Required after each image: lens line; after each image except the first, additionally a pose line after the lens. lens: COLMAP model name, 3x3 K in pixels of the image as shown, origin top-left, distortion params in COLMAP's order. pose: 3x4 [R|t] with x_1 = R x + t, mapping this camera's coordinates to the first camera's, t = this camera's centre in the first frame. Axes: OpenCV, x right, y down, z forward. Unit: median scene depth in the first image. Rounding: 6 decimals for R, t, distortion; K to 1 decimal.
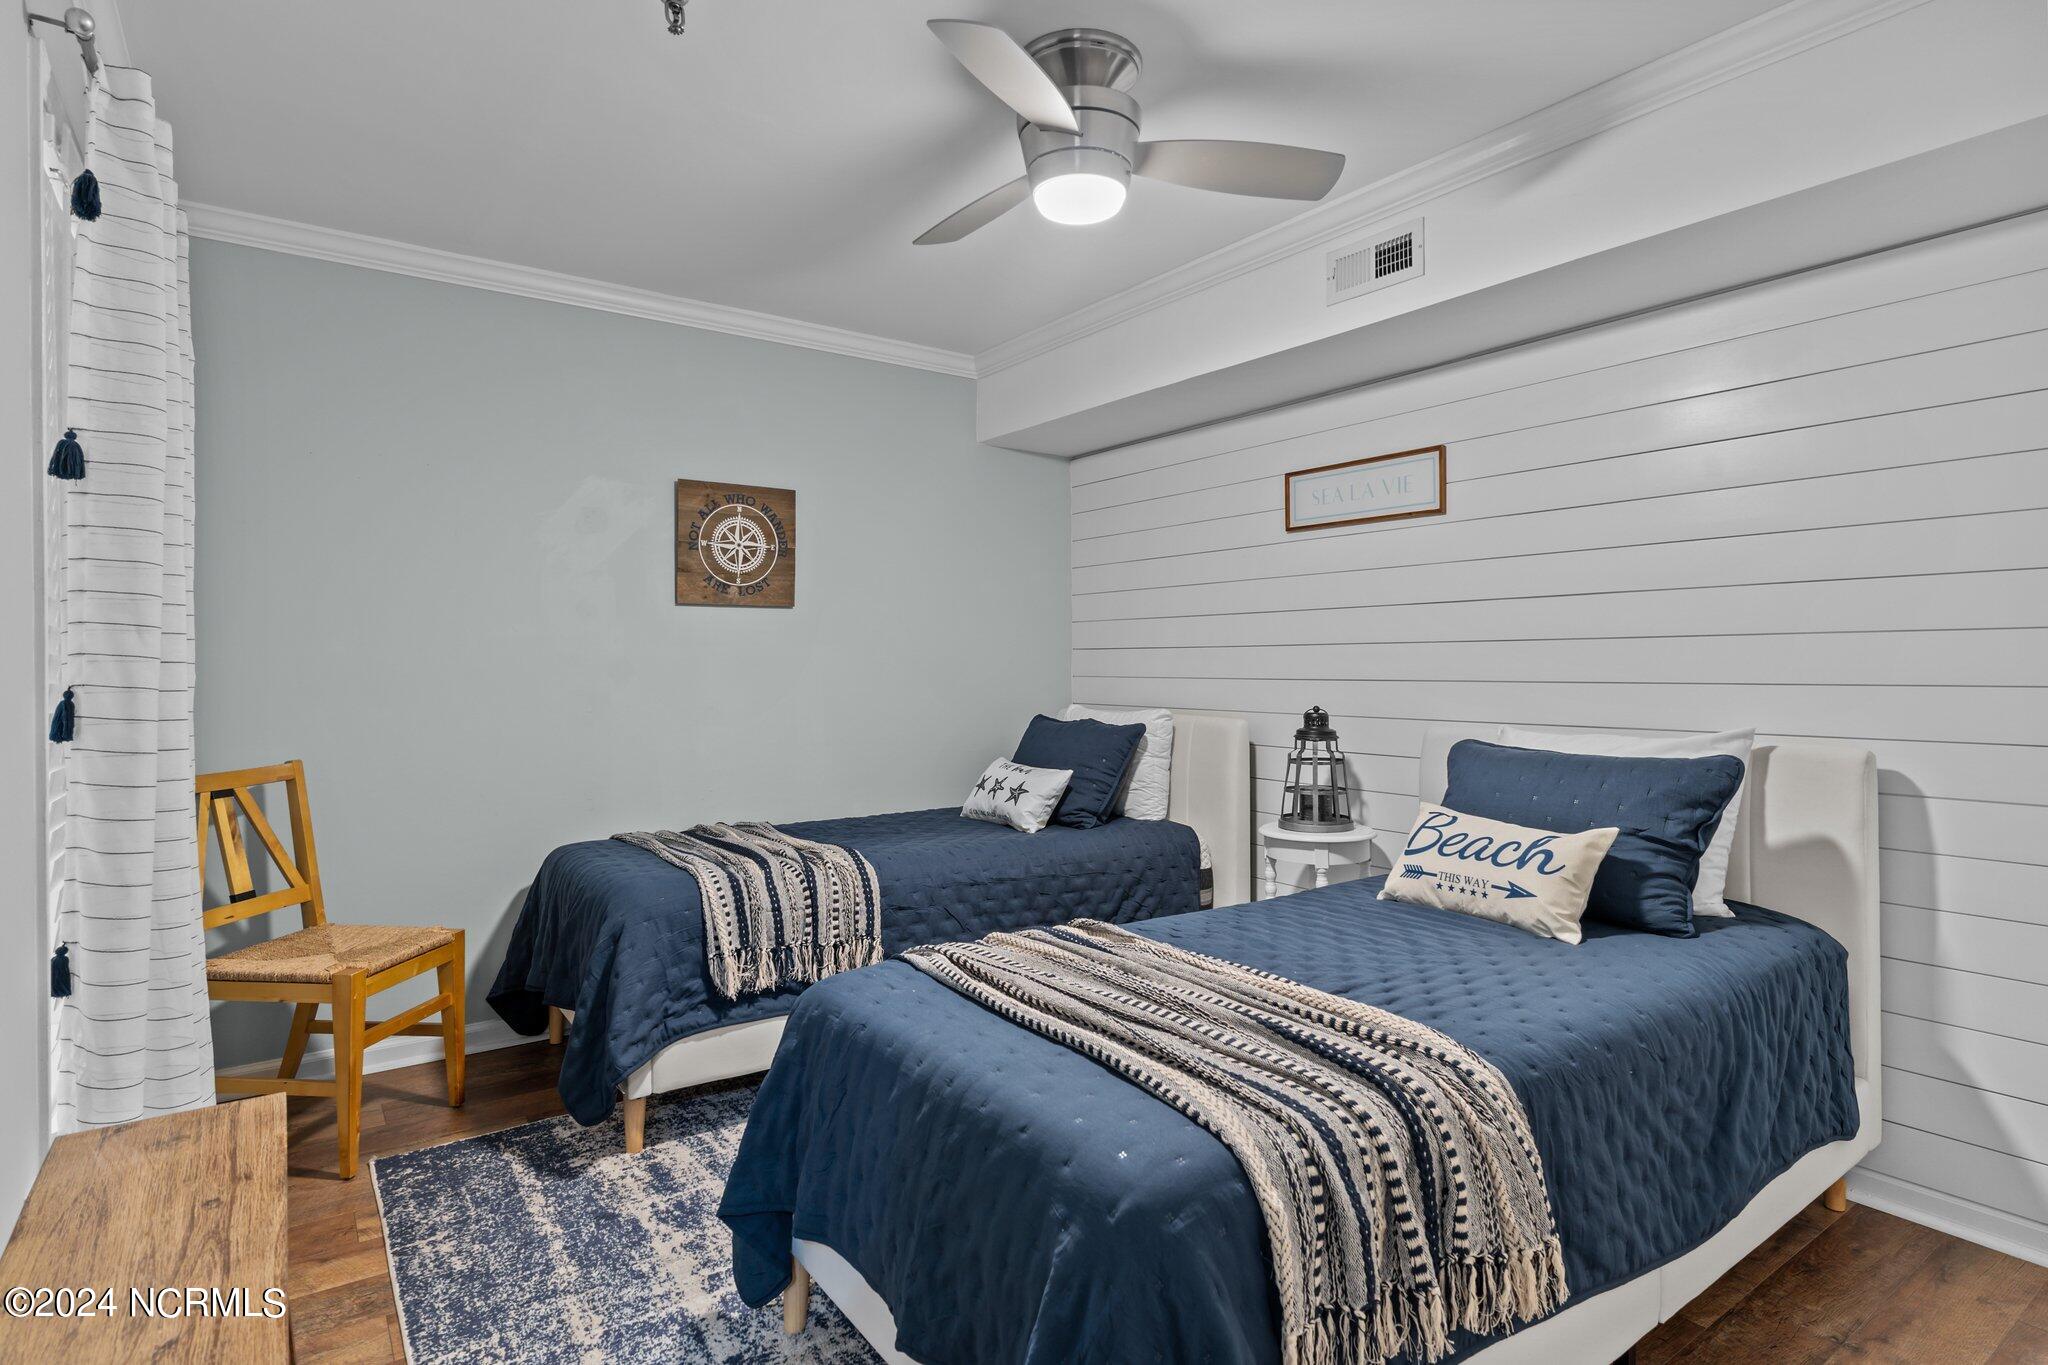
lens RADIAL K [[1053.5, 0, 1022.1], [0, 1053.5, 690.5], [0, 0, 1]] dist [-0.001860, -0.000037]
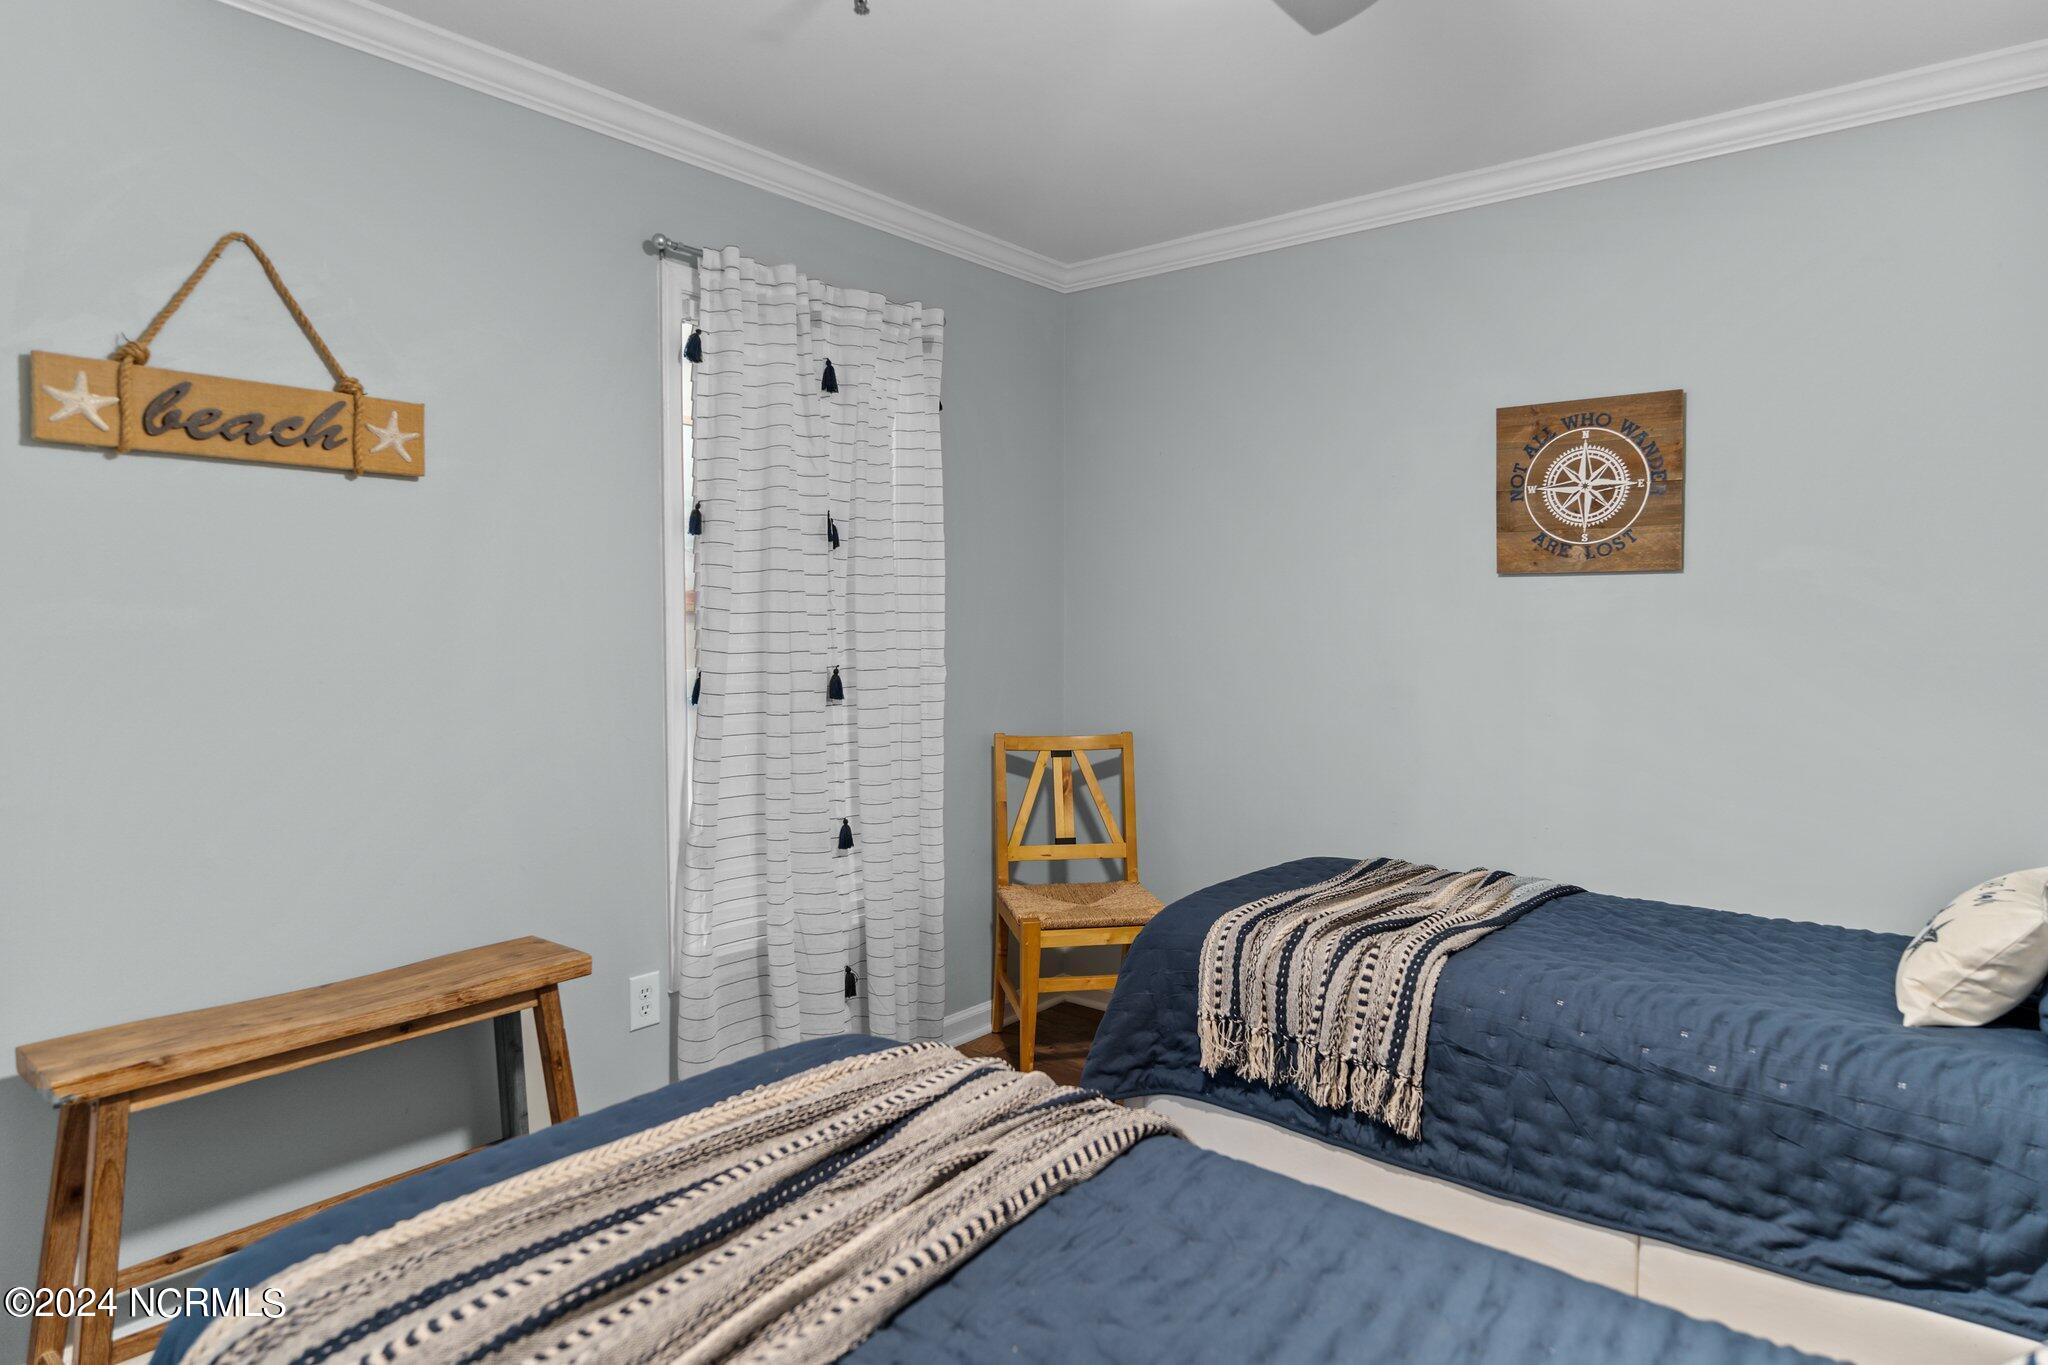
lens RADIAL K [[1224.0, 0, 1024.0], [0, 1224.0, 682.5], [0, 0, 1]] dist [-0.002691, -0.000643]
pose [[0.271215, 0.058064, -0.960766, 0.416924], [-0.028766, 0.998222, 0.052208, -0.040271], [0.962089, 0.013478, 0.272403, 0.427180]]
